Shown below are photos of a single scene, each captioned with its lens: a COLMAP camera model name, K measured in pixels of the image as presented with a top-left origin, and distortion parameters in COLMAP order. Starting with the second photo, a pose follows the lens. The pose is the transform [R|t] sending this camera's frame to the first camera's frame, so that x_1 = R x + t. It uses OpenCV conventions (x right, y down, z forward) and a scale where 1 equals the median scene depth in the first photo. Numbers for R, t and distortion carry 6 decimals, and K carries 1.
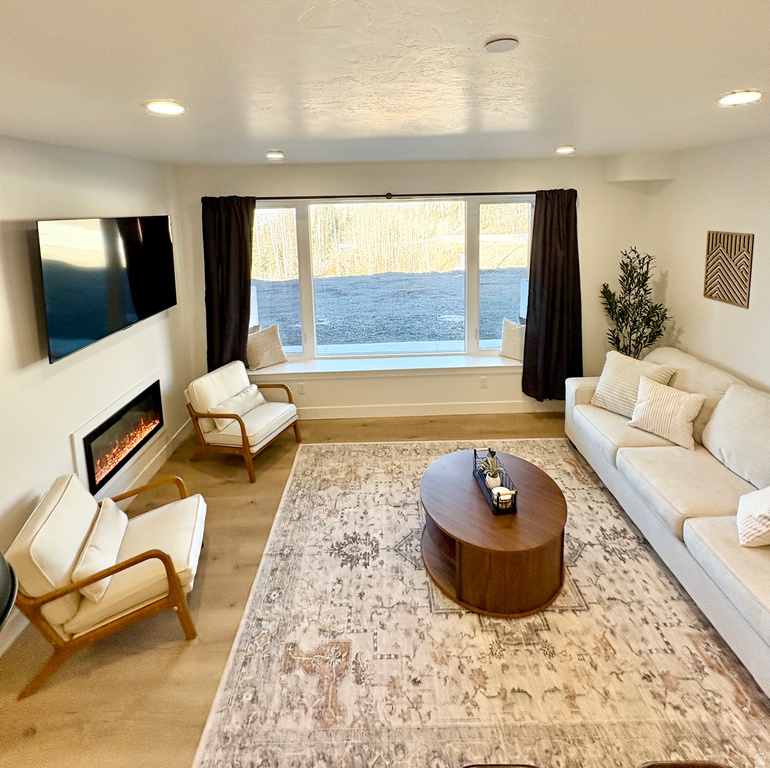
lens RADIAL K [[359.4, 0, 384.2], [0, 359.4, 379.8], [0, 0, 1]] dist [0.001281, -0.000409]
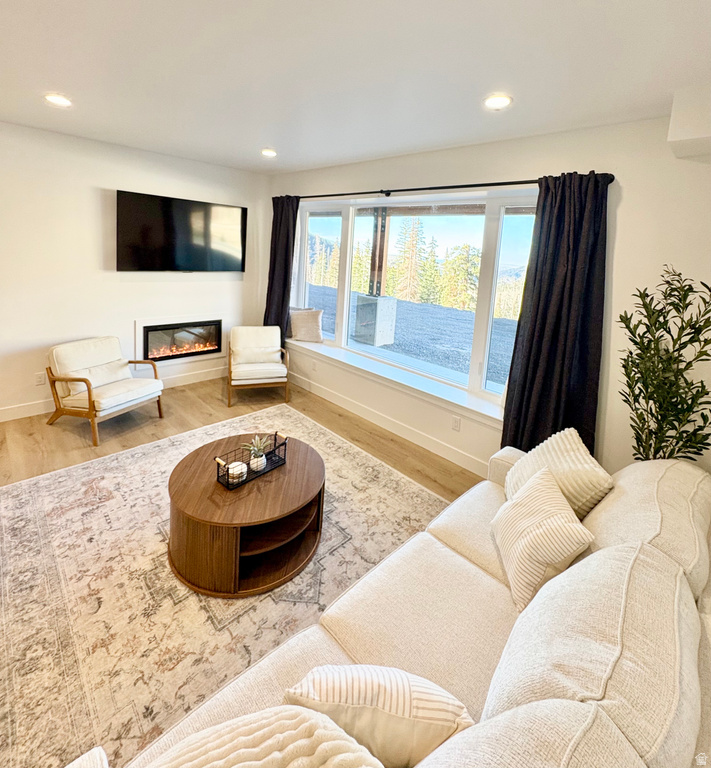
lens RADIAL K [[342.5, 0, 357.2], [0, 342.5, 389.4], [0, 0, 1]] dist [0.001008, -0.000016]
pose [[0.692185, 0.329551, -0.642087, 1.195470], [-0.377514, 0.923573, 0.067055, -0.057816], [0.615112, 0.195983, 0.763694, 0.513110]]
